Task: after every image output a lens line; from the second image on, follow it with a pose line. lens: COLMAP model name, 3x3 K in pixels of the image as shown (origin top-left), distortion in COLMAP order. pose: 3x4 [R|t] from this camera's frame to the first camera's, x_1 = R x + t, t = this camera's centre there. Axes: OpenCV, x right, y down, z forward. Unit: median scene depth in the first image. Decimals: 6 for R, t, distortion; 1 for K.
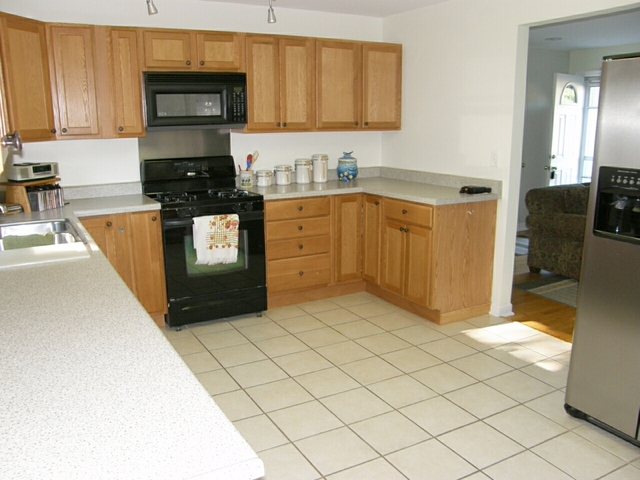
lens RADIAL K [[543.4, 0, 319.9], [0, 543.4, 251.5], [0, 0, 1]] dist [-0.160394, 0.112311]
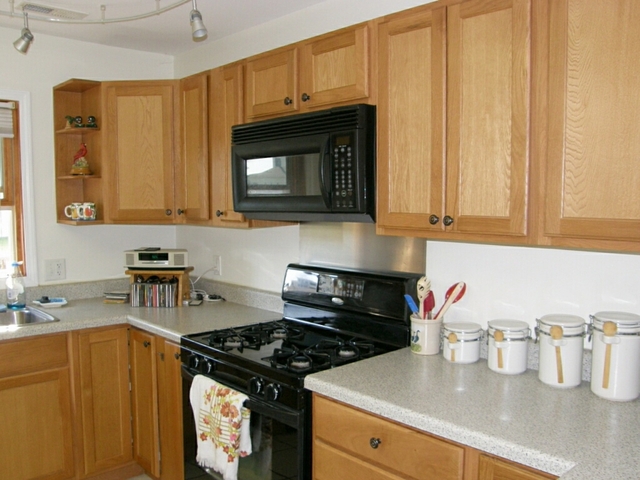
lens RADIAL K [[569.7, 0, 322.3], [0, 569.7, 250.4], [0, 0, 1]] dist [-0.158201, 0.134332]
pose [[0.246618, 0.094113, -0.964532, 0.345482], [-0.229493, 0.972636, 0.036225, -0.234264], [0.941548, 0.212419, 0.261468, 0.912816]]
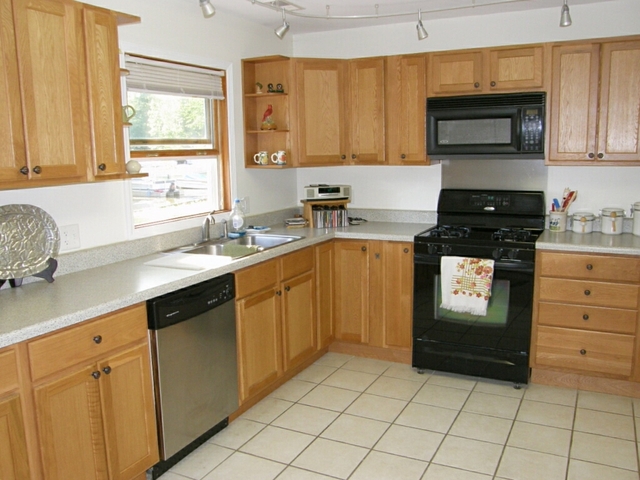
lens RADIAL K [[569.7, 0, 322.3], [0, 569.7, 250.4], [0, 0, 1]] dist [-0.158201, 0.134332]
pose [[0.559090, 0.140805, -0.817063, 0.416468], [-0.178191, 0.982851, 0.047445, -0.078953], [0.809732, 0.119067, 0.574592, 0.278271]]
